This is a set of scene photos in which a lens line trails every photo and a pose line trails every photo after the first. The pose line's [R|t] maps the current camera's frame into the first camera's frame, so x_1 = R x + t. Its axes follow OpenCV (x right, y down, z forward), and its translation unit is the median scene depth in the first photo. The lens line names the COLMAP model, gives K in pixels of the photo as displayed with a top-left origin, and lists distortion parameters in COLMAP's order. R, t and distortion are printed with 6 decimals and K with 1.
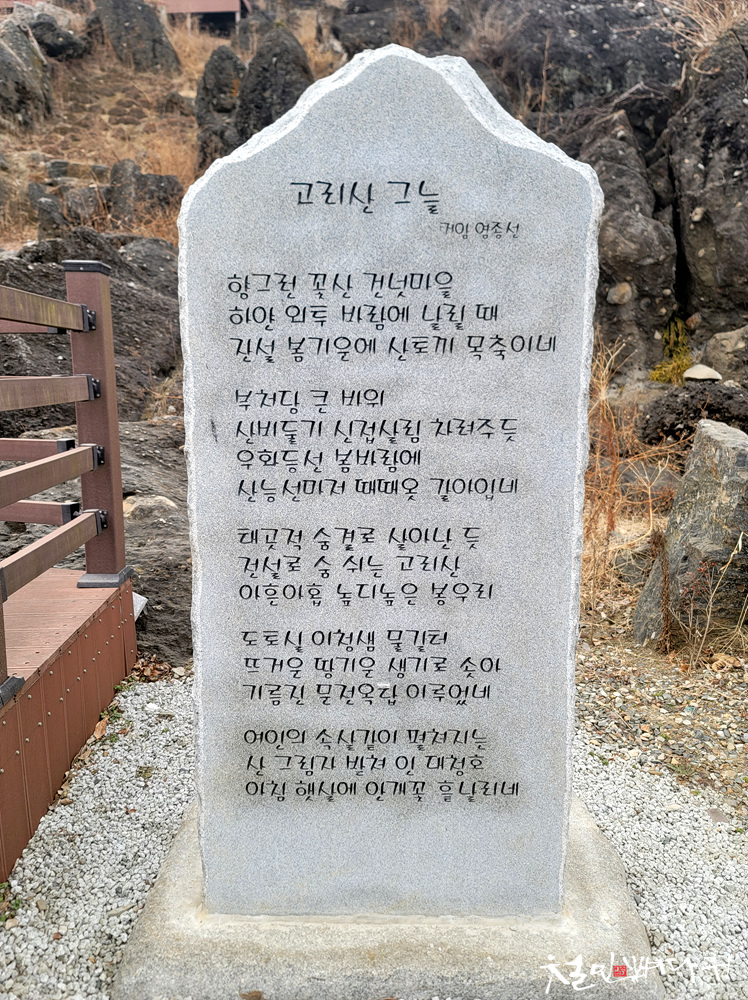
lens RADIAL K [[722.9, 0, 374.0], [0, 722.9, 500.0], [0, 0, 1]] dist [0.090448, -0.089372]
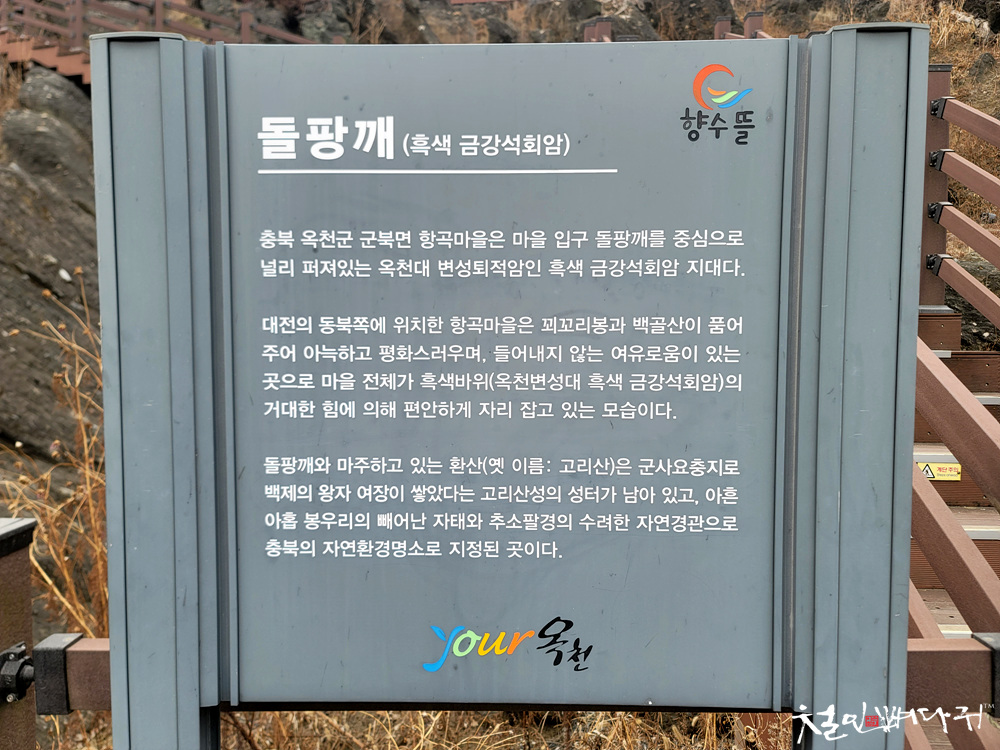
lens RADIAL K [[722.9, 0, 495.8], [0, 722.9, 380.6], [0, 0, 1]] dist [0.090448, -0.089372]
pose [[0.997158, -0.006504, -0.075062, -0.629708], [-0.003248, 0.991629, -0.129076, -0.069775], [0.075274, 0.128953, 0.988790, 0.157011]]
